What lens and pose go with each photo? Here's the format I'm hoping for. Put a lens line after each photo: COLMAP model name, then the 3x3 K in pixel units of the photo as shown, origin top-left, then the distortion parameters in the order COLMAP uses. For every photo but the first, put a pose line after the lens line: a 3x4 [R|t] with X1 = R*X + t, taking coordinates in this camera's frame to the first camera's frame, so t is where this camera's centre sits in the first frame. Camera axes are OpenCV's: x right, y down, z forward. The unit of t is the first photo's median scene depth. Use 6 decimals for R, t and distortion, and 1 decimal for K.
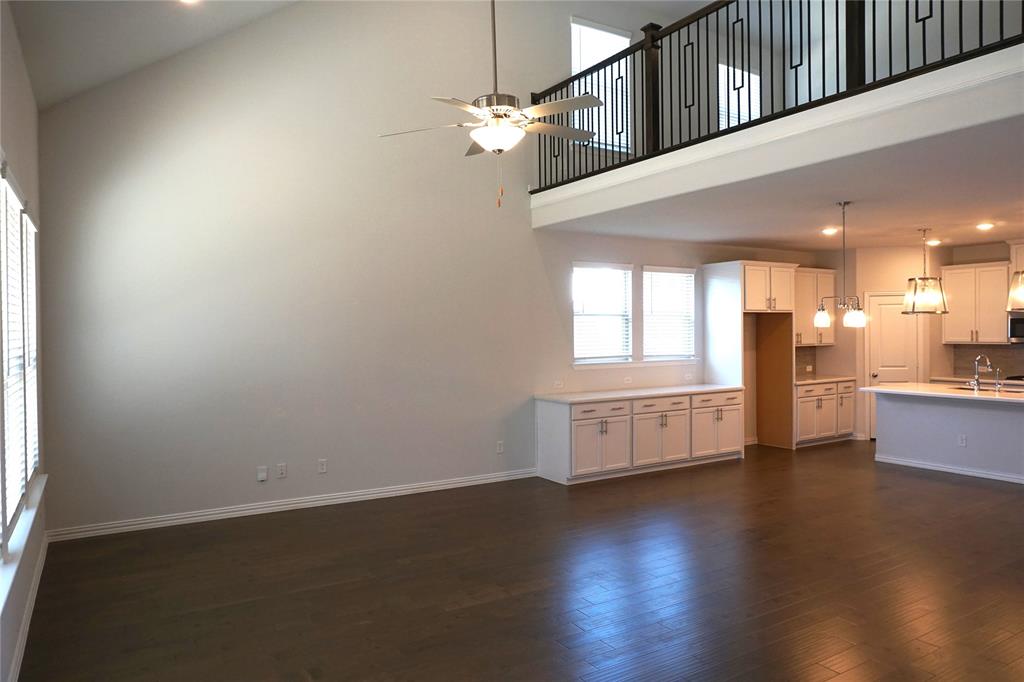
lens RADIAL K [[692.4, 0, 518.5], [0, 692.4, 340.6], [0, 0, 1]] dist [-0.030879, 0.025732]
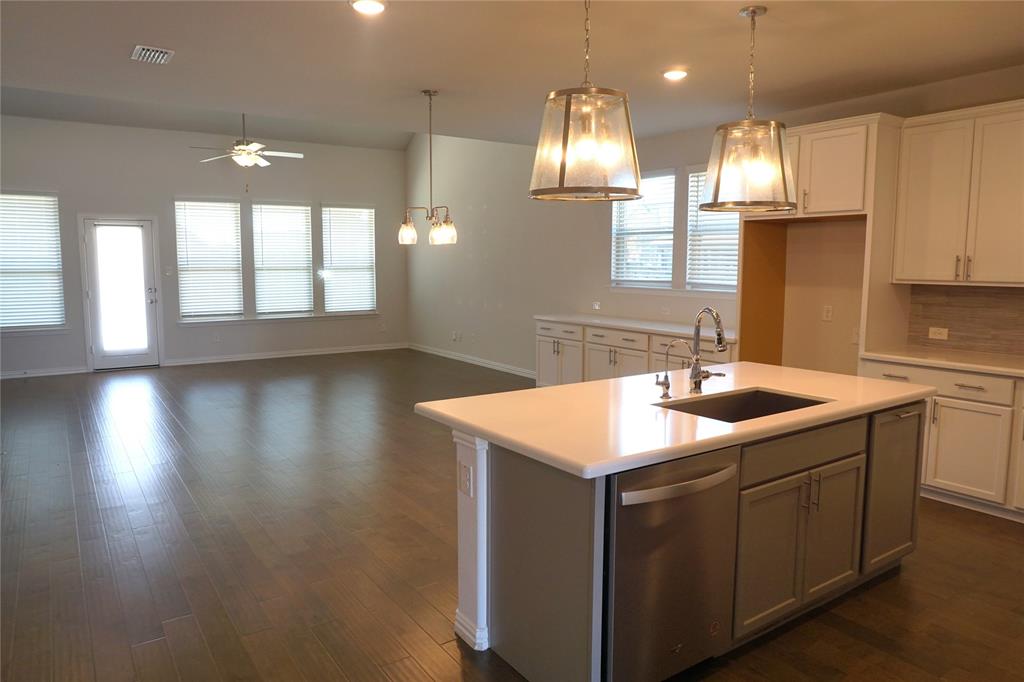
lens RADIAL K [[692.4, 0, 515.0], [0, 692.4, 340.2], [0, 0, 1]] dist [-0.030879, 0.025732]
pose [[0.045093, 0.124255, -0.991225, 0.959804], [-0.020562, 0.992140, 0.123434, -0.006500], [0.998771, 0.014816, 0.047294, 0.772369]]
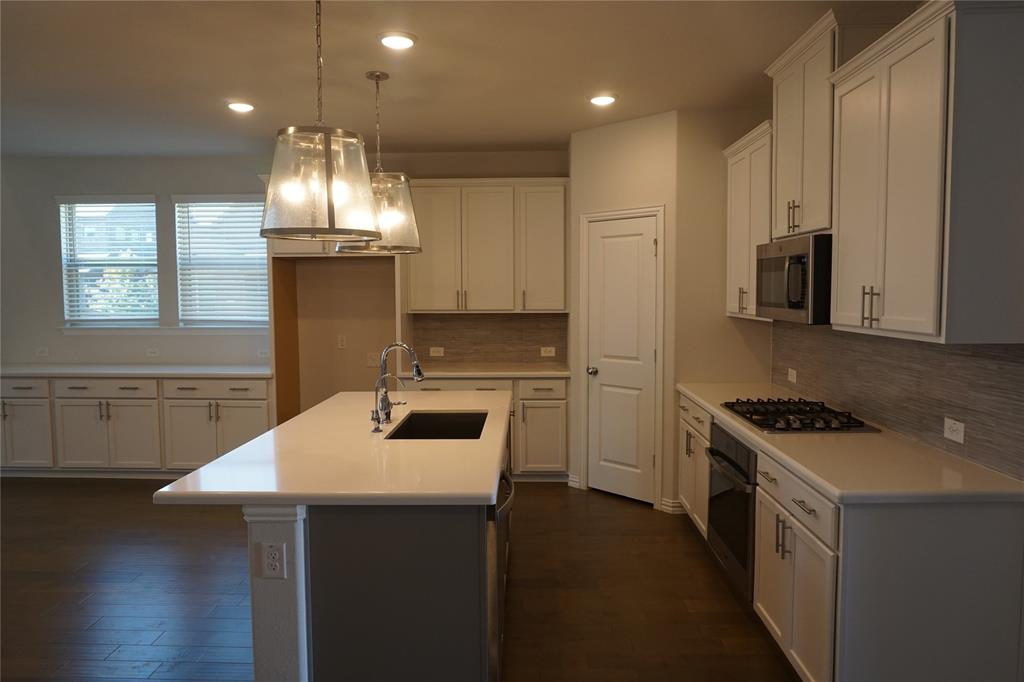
lens RADIAL K [[692.4, 0, 508.2], [0, 692.4, 338.3], [0, 0, 1]] dist [-0.030879, 0.025732]
pose [[0.822698, 0.046605, -0.566565, 0.879560], [-0.013235, 0.997934, 0.062870, -0.009148], [0.568324, -0.044224, 0.821615, 0.602970]]
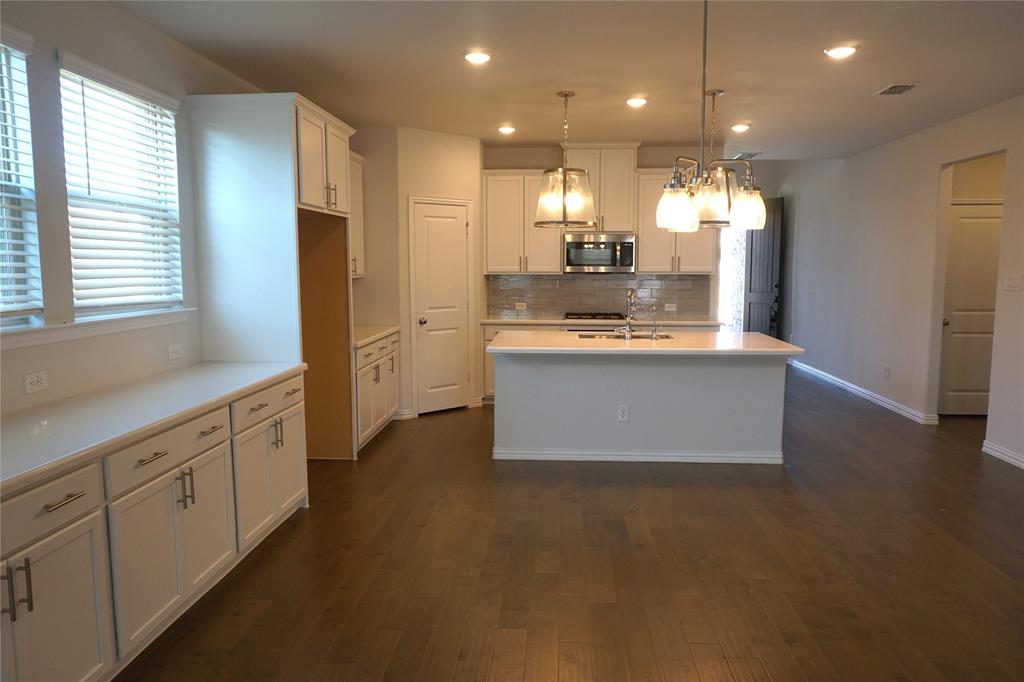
lens RADIAL K [[692.4, 0, 520.4], [0, 692.4, 336.7], [0, 0, 1]] dist [-0.030879, 0.025732]
pose [[0.586242, -0.075660, 0.806595, 0.026701], [0.006199, 0.996019, 0.088923, 0.006233], [-0.810112, -0.047130, 0.584377, 0.600211]]
